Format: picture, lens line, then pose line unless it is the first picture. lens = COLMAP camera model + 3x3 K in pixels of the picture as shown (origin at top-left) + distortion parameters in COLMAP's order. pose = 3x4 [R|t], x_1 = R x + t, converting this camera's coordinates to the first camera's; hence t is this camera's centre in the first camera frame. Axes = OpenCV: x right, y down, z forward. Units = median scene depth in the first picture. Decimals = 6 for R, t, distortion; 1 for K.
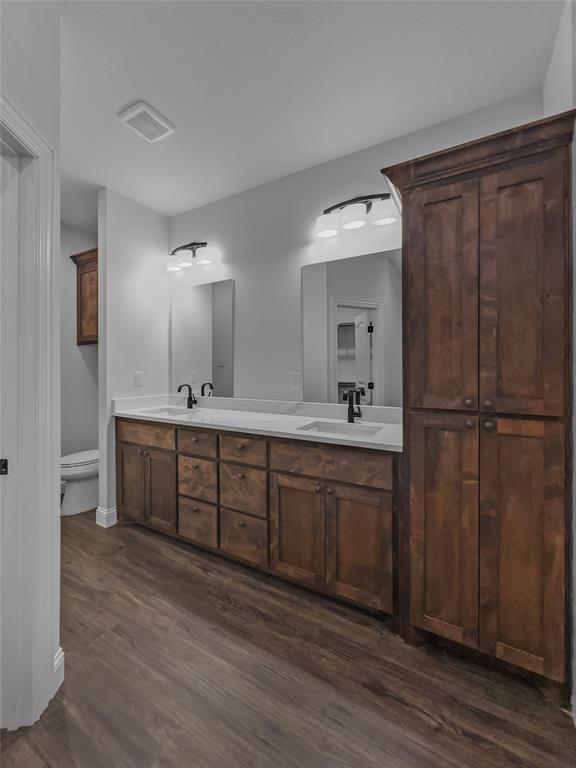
lens RADIAL K [[311.4, 0, 290.9], [0, 311.4, 376.1], [0, 0, 1]] dist [-0.000007, -0.000507]
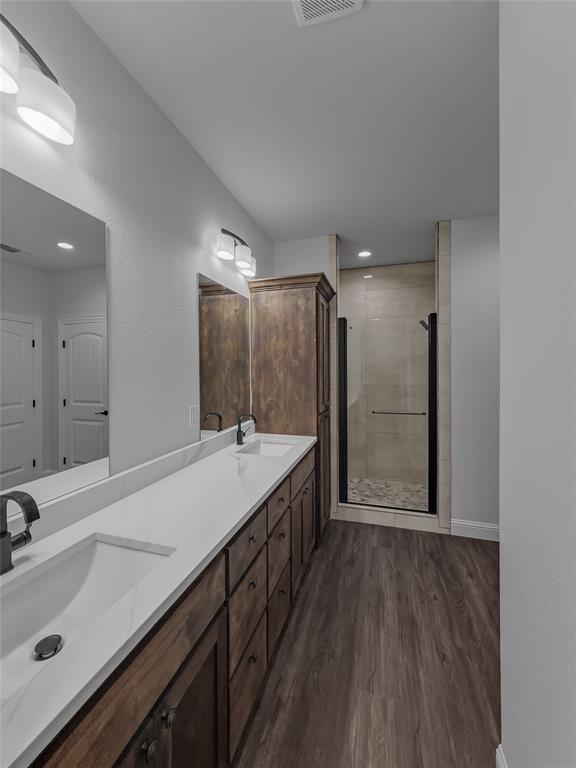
lens RADIAL K [[311.4, 0, 289.0], [0, 311.4, 378.6], [0, 0, 1]] dist [-0.000007, -0.000507]
pose [[-0.210285, -0.024534, 0.977332, -1.121715], [0.029060, 0.999086, 0.031332, -0.123145], [-0.977208, 0.034990, -0.209380, 1.342600]]
